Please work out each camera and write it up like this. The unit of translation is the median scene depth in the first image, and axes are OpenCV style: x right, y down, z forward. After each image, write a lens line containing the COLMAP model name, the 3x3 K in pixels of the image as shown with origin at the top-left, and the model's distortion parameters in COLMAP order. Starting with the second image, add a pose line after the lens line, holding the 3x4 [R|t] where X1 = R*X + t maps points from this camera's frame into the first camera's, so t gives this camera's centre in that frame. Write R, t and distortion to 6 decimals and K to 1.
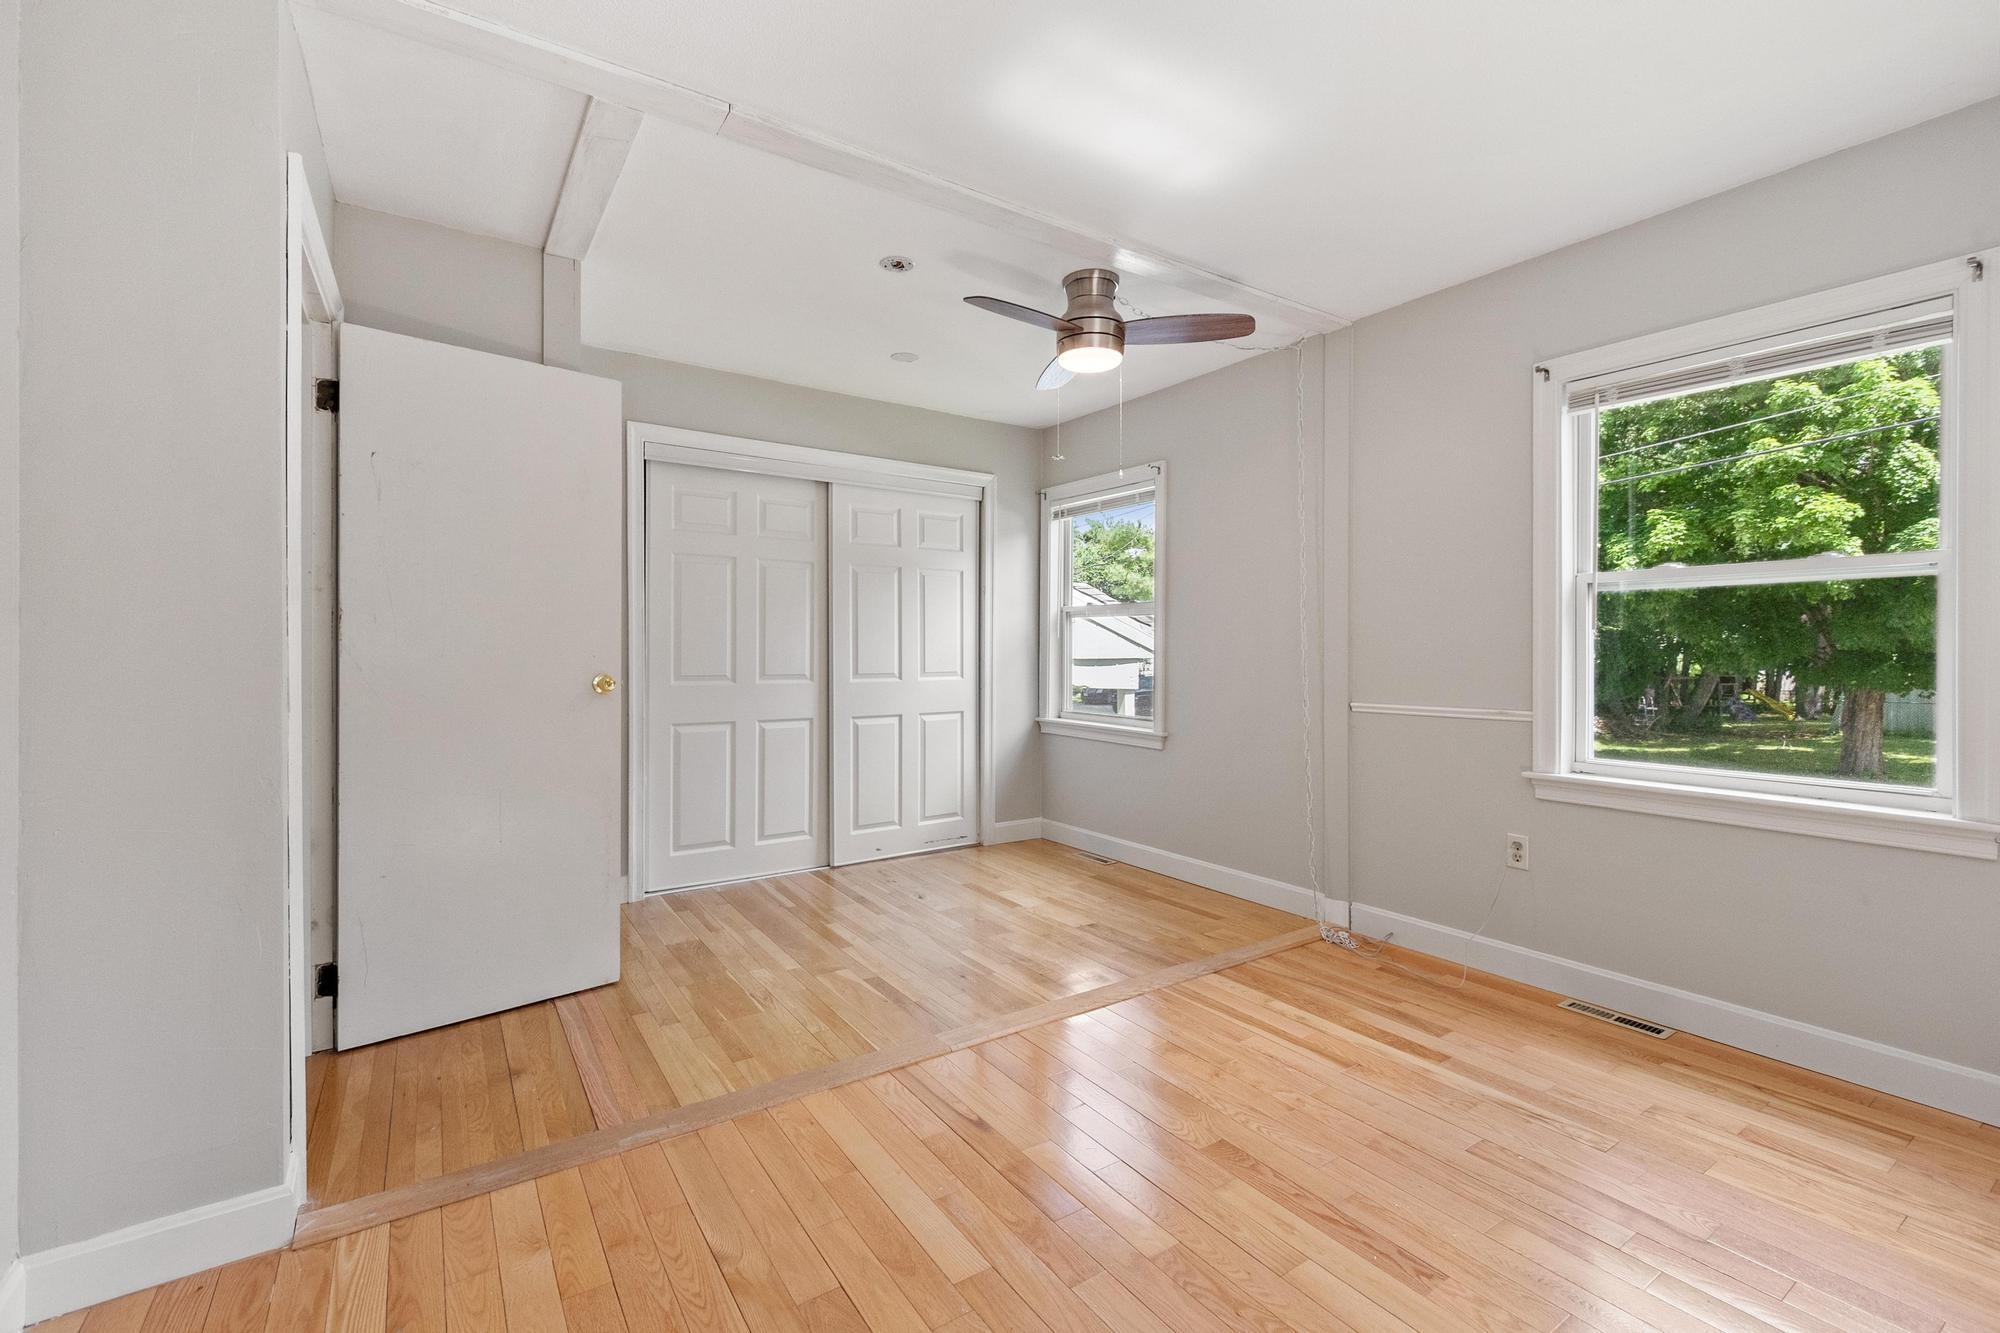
lens RADIAL K [[874.9, 0, 1002.6], [0, 874.9, 668.6], [0, 0, 1]] dist [0.001109, -0.000438]
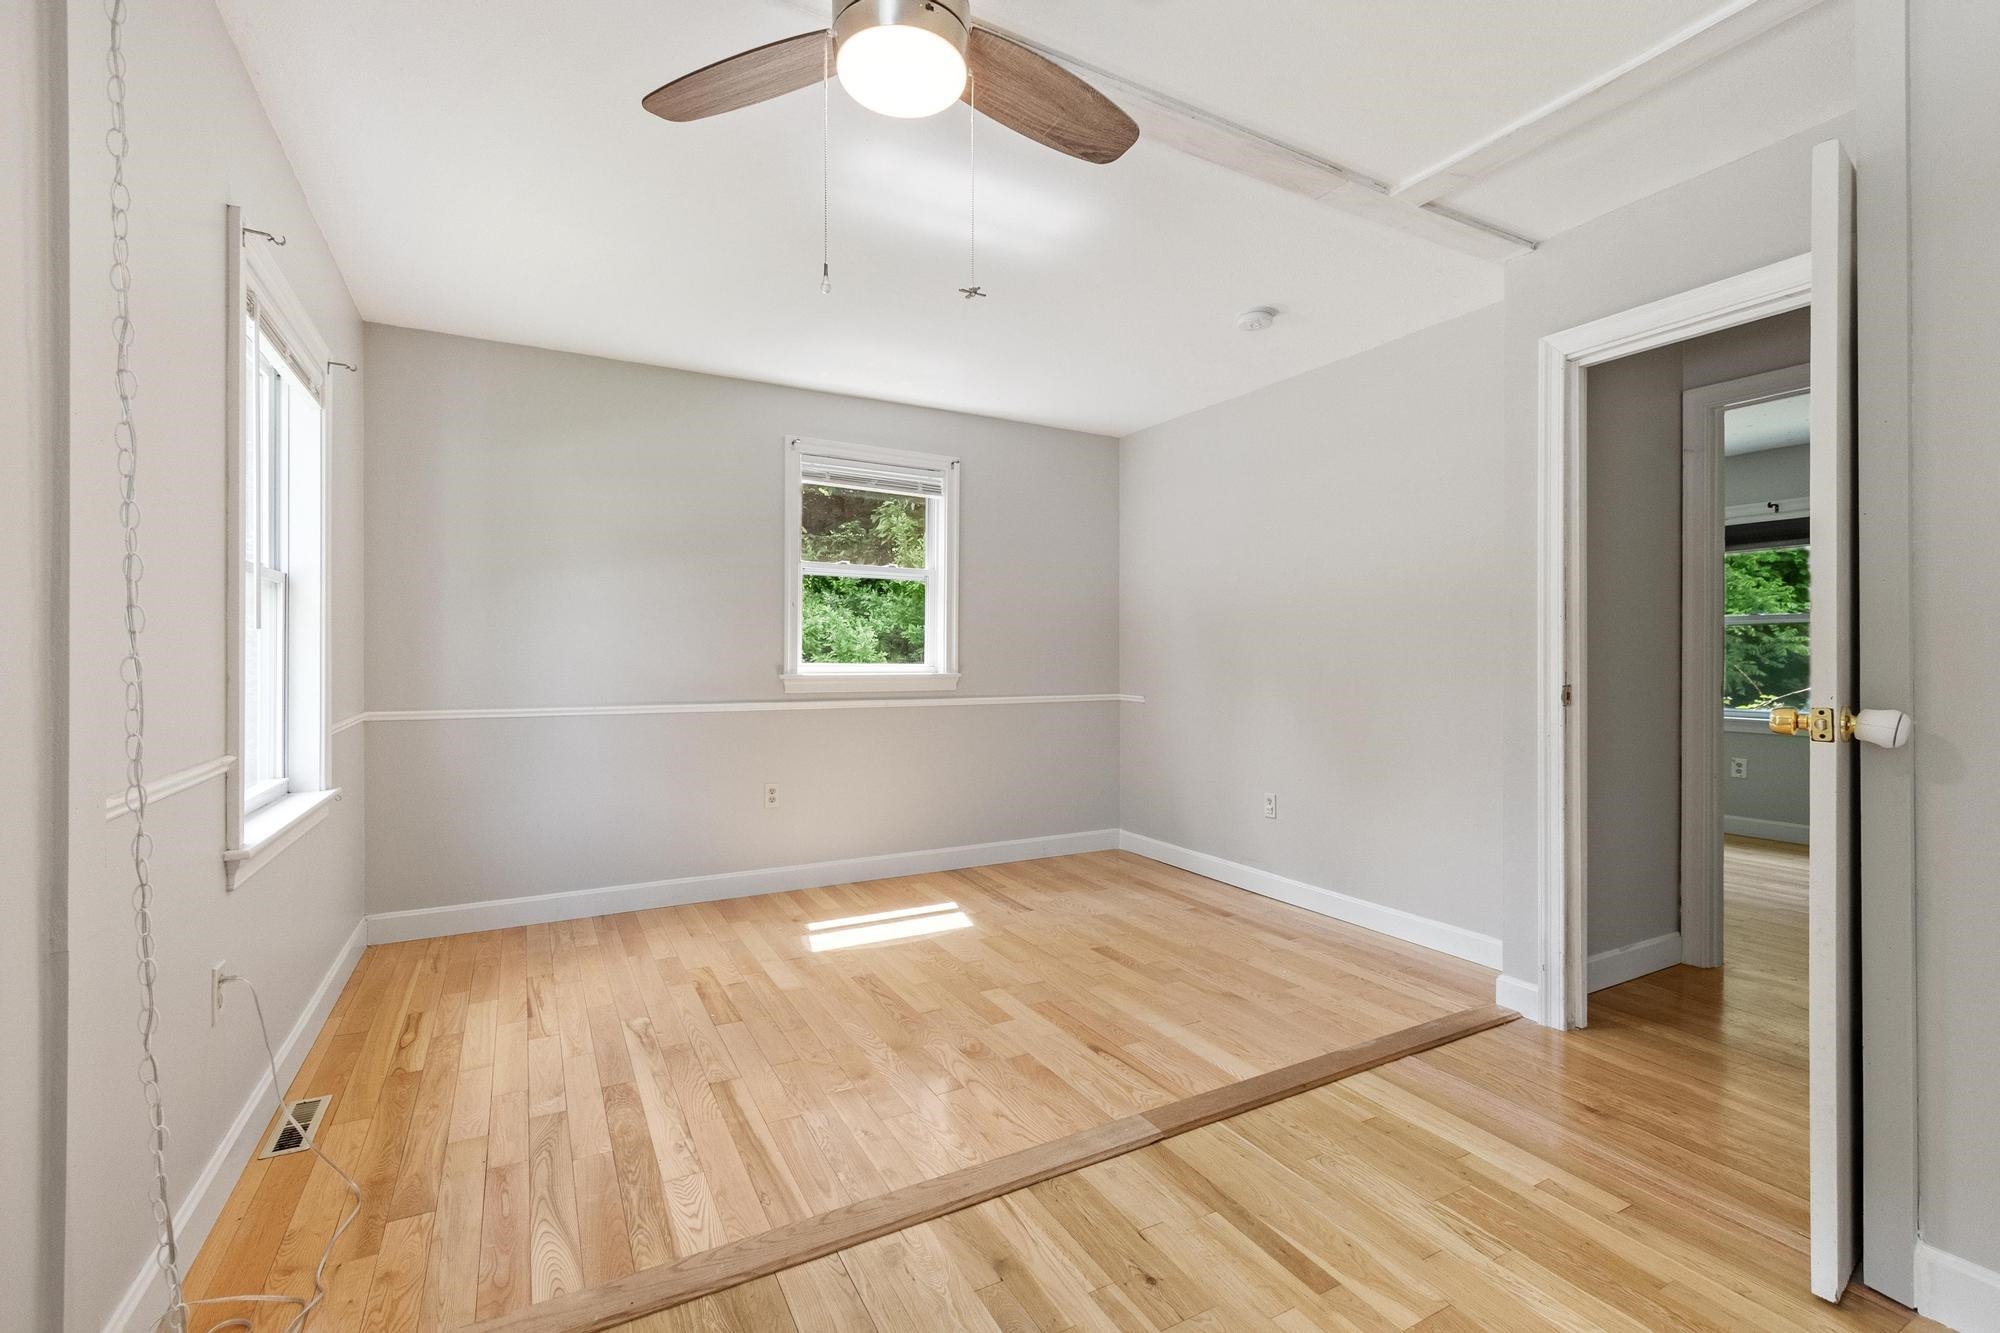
lens RADIAL K [[865.9, 0, 1008.7], [0, 865.9, 659.1], [0, 0, 1]] dist [0.017672, -0.000090]
pose [[-0.996416, -0.001339, 0.084576, -0.003314], [0.000397, 0.999790, 0.020505, -0.025237], [-0.084585, 0.020466, -0.996206, 1.233969]]
